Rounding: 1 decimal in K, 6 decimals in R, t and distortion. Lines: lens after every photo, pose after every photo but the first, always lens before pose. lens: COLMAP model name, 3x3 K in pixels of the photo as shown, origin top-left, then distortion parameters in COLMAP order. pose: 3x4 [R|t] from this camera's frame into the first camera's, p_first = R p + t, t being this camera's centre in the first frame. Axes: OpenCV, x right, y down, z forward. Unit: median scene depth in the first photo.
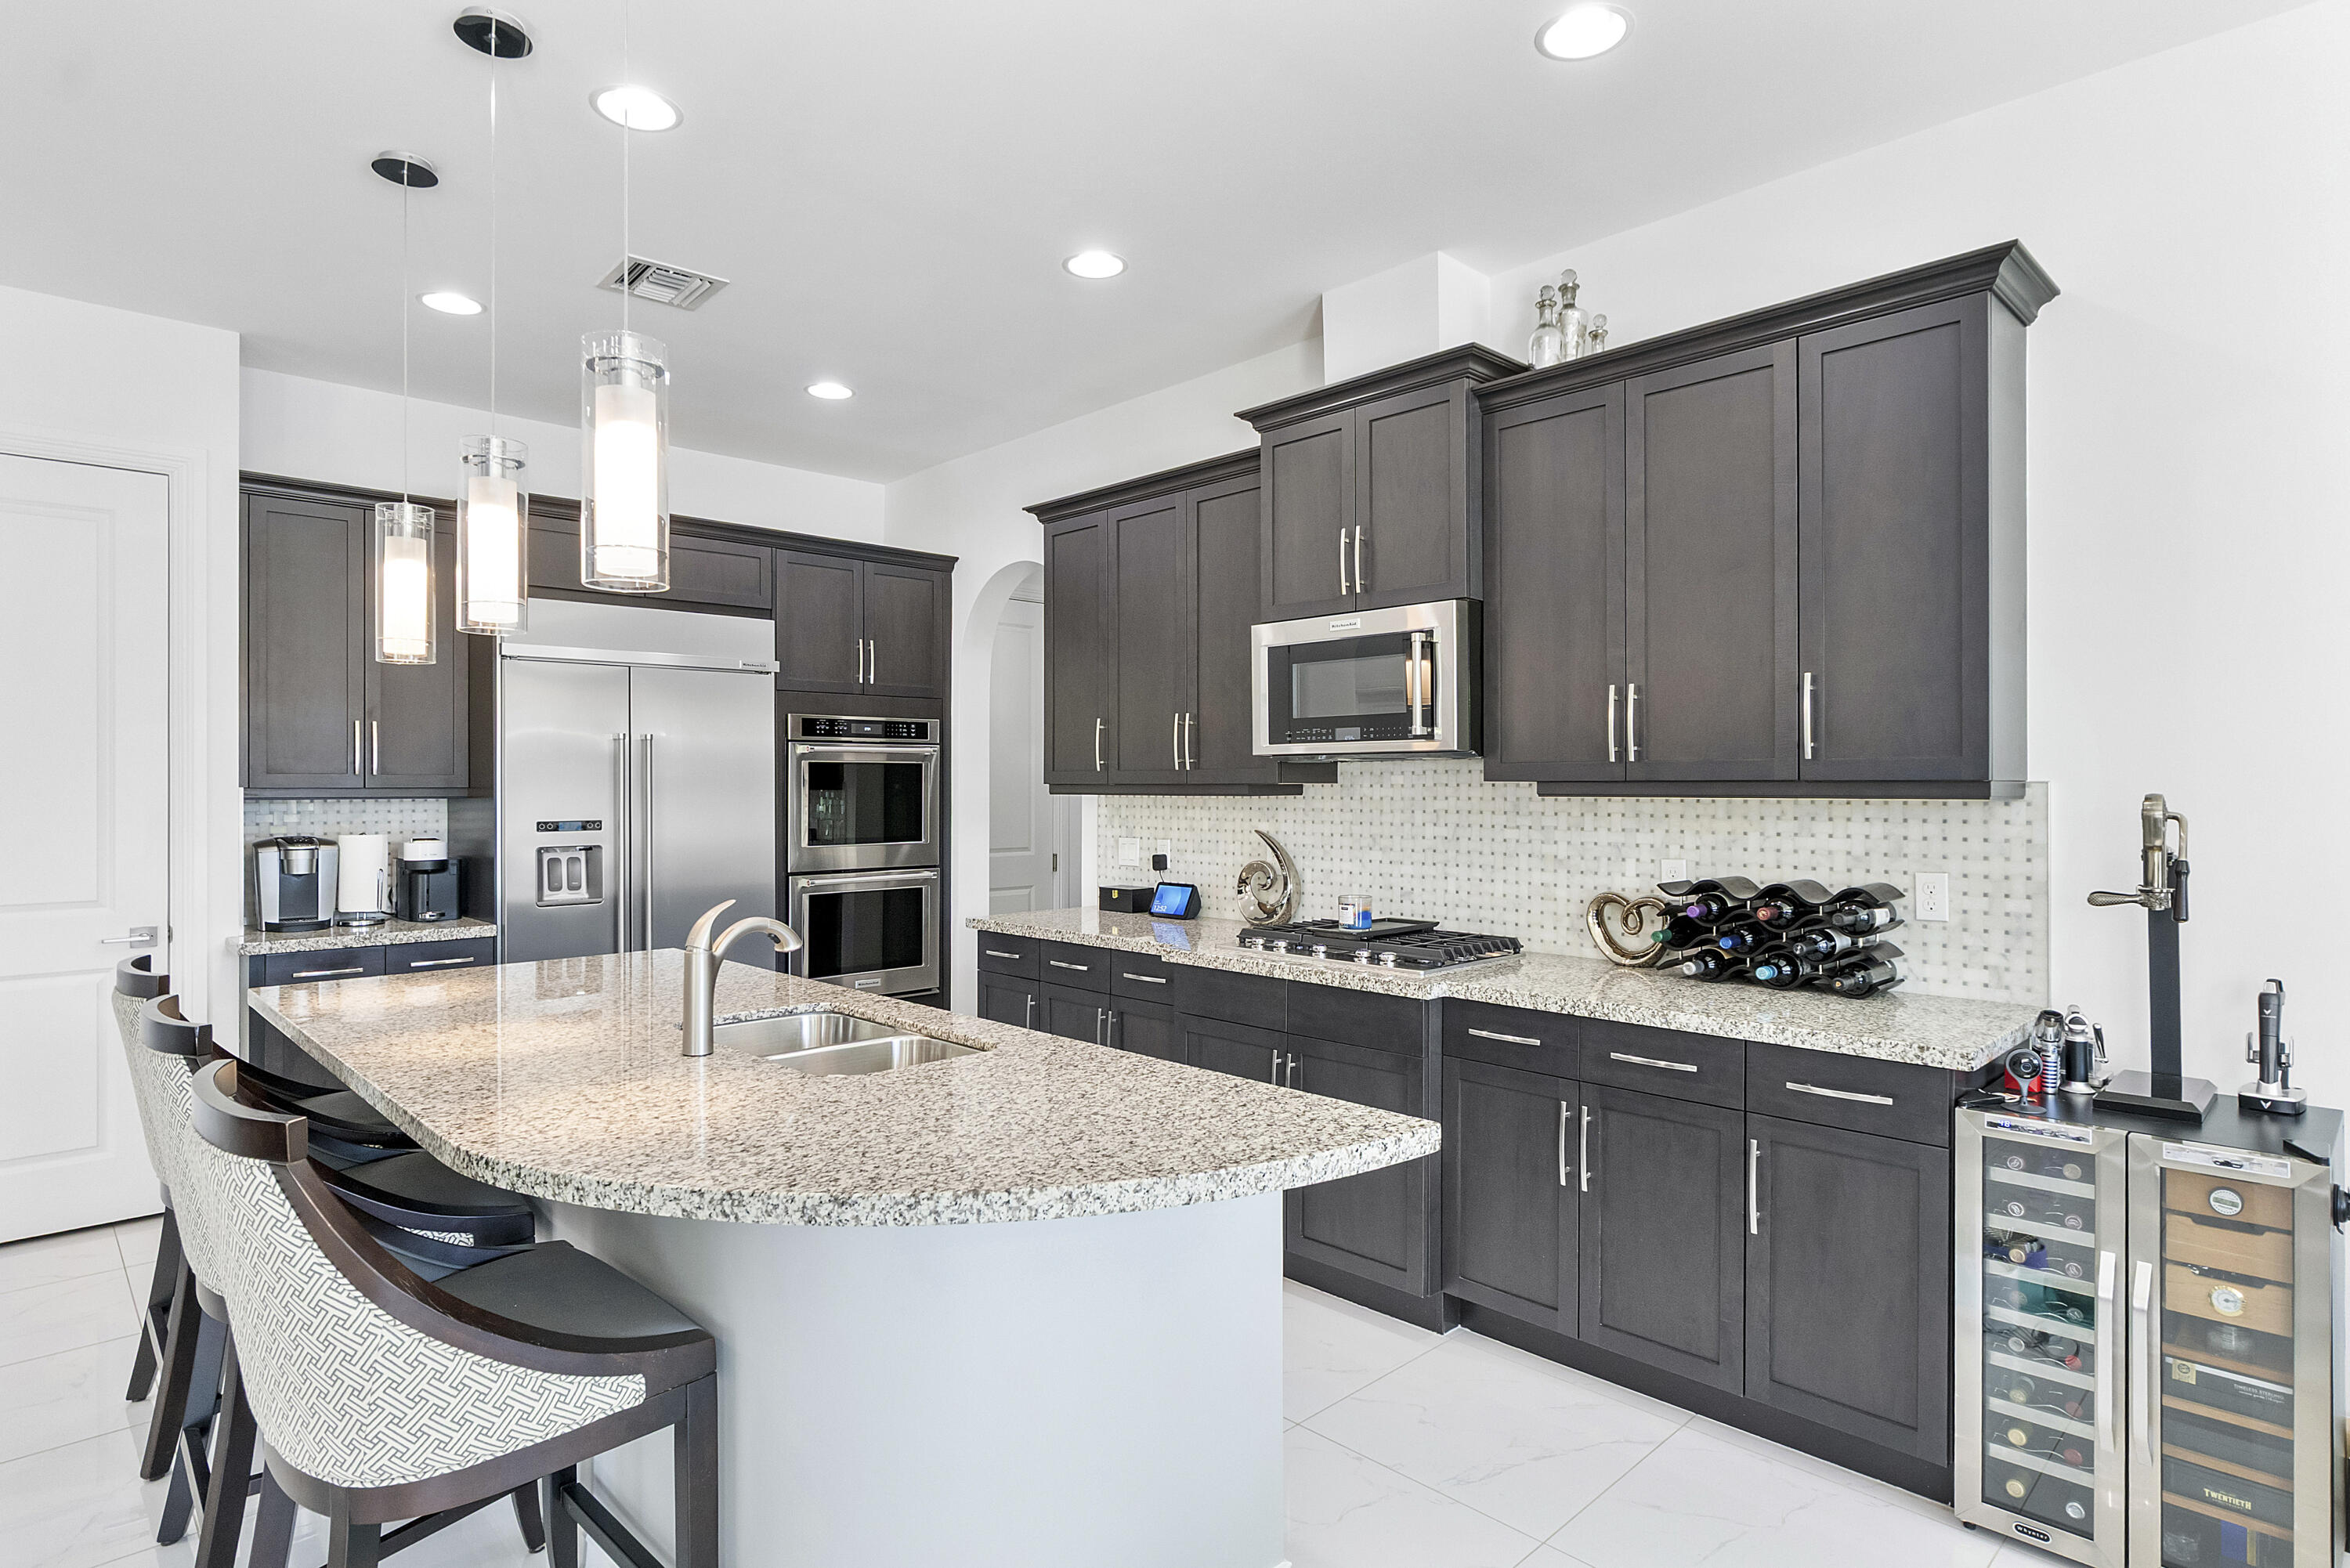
lens RADIAL K [[1238.0, 0, 1175.8], [0, 1238.0, 779.5], [0, 0, 1]] dist [0.000669, 0.000445]
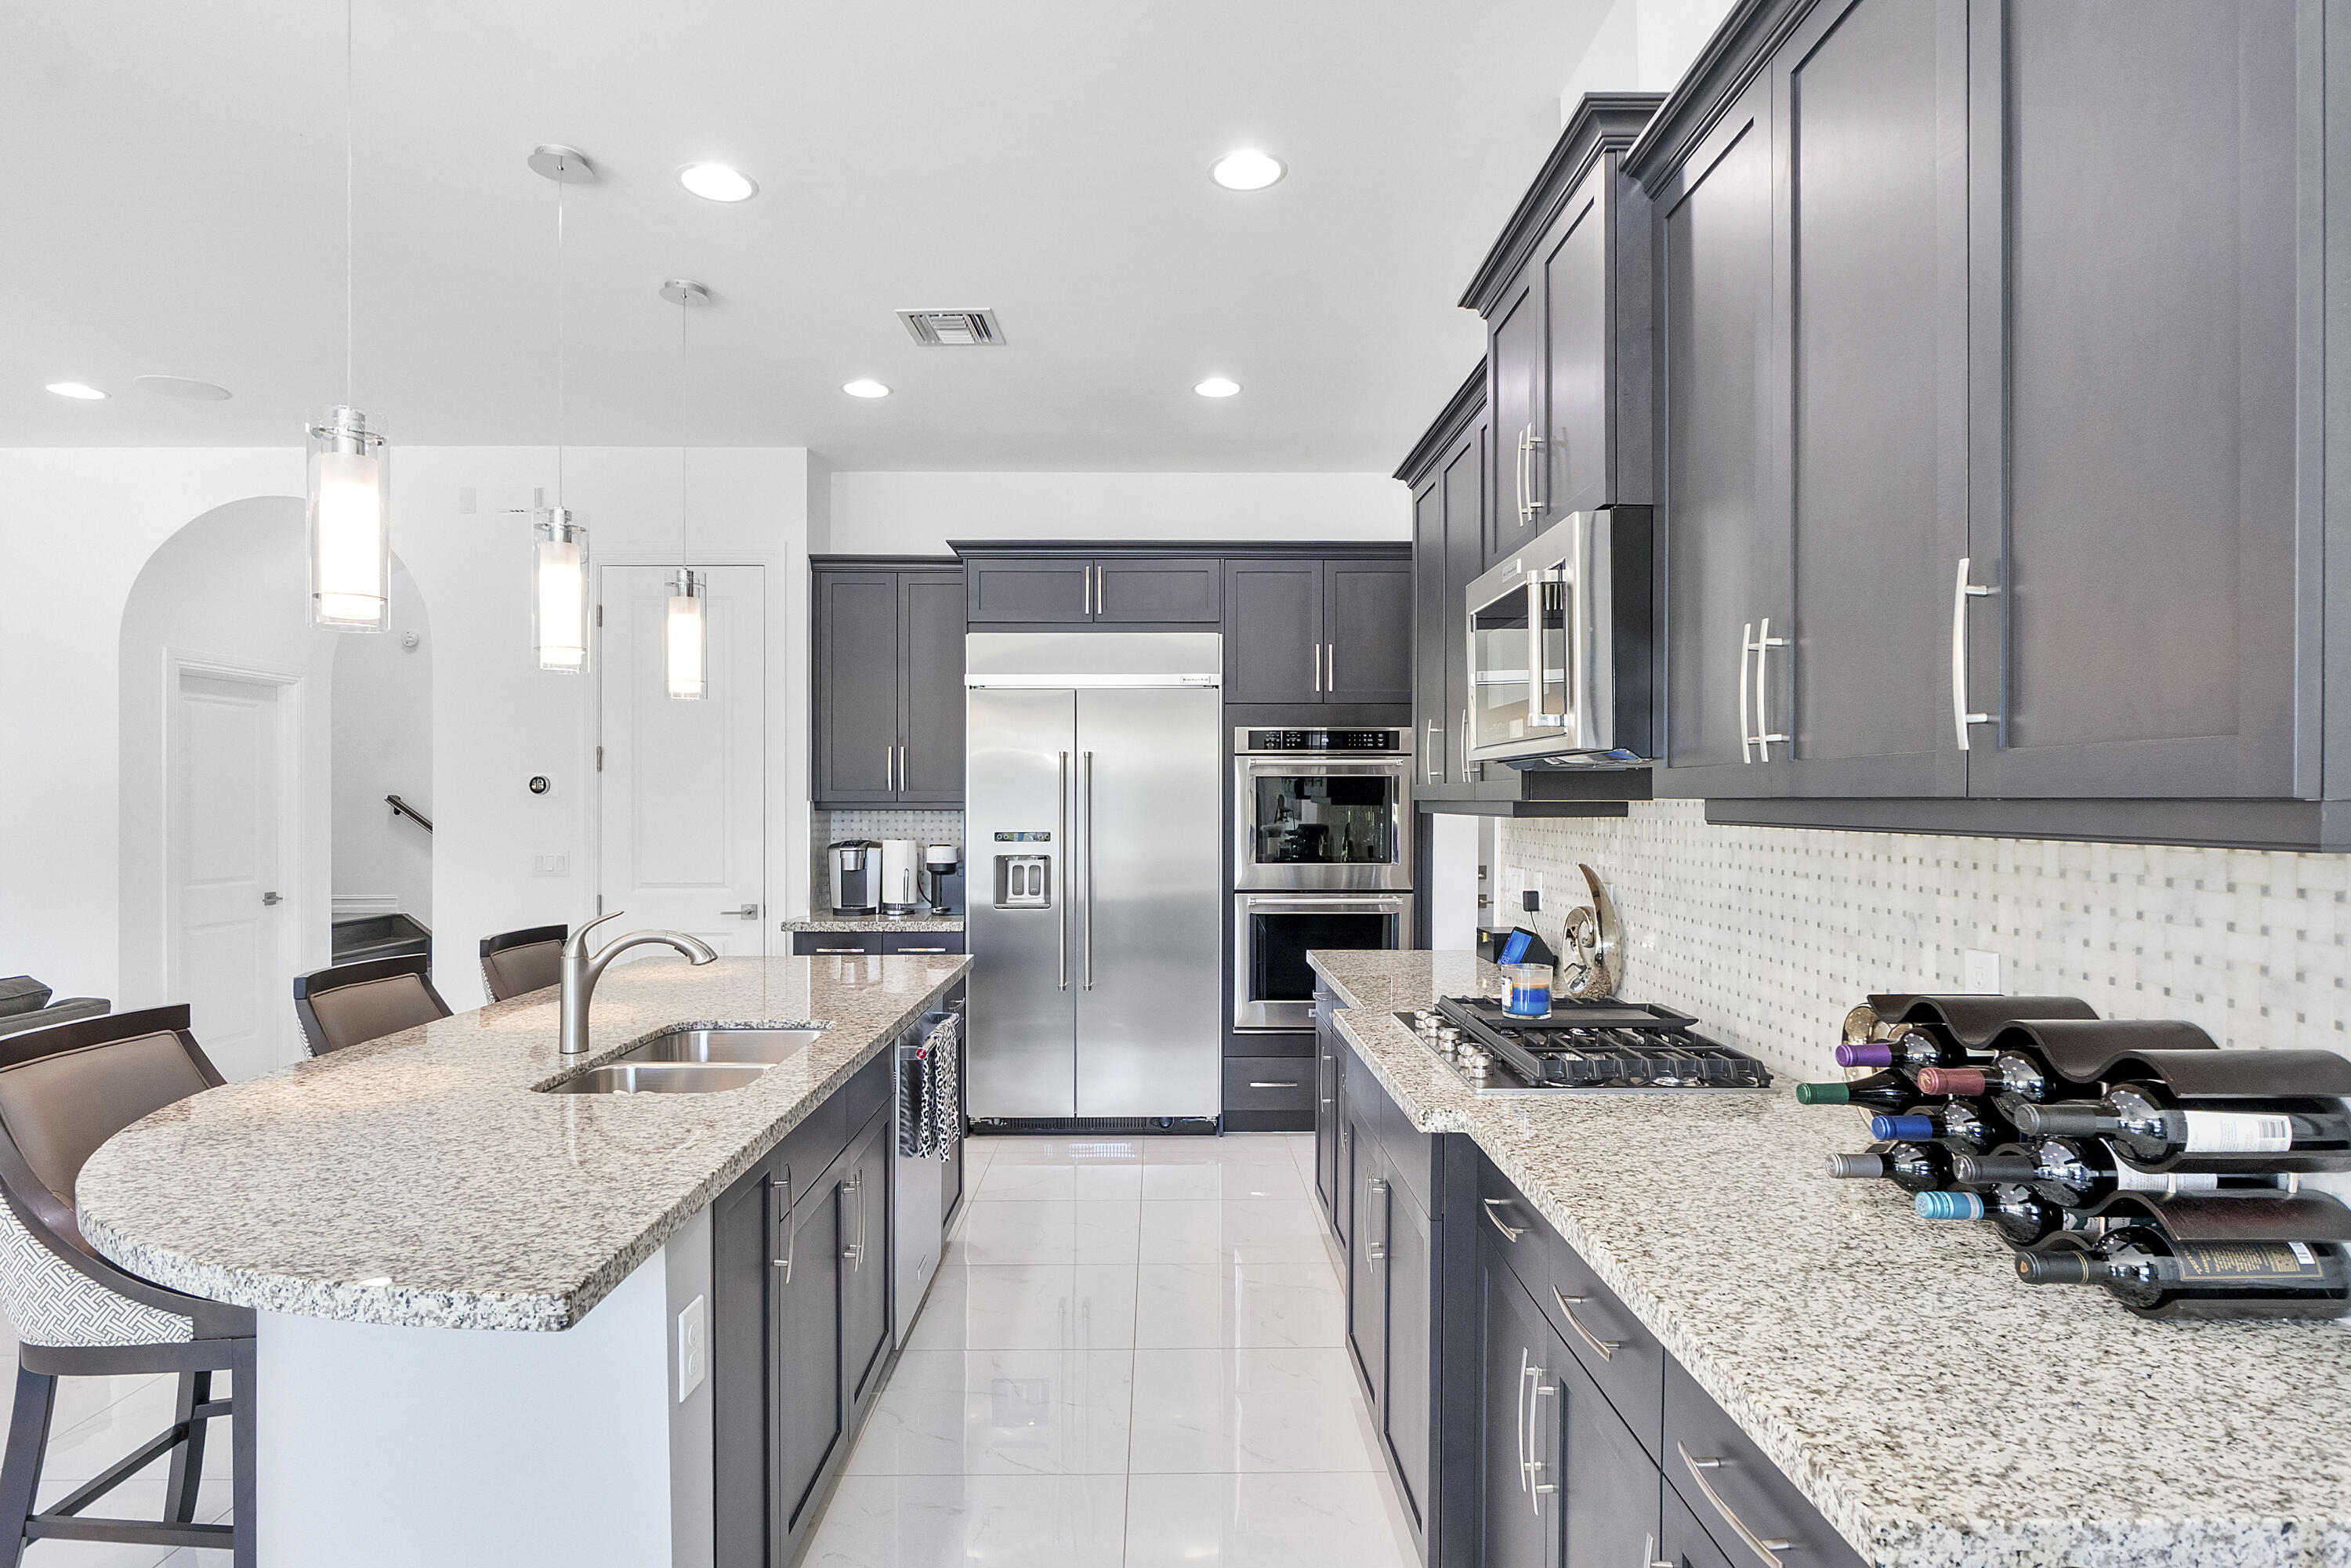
lens RADIAL K [[1245.0, 0, 1171.2], [0, 1245.0, 794.2], [0, 0, 1]] dist [0.001150, 0.000634]
pose [[0.727323, -0.000256, -0.686296, 0.381397], [0.000754, 1.000000, 0.000426, -0.000595], [0.686295, -0.000827, 0.727323, 0.295627]]
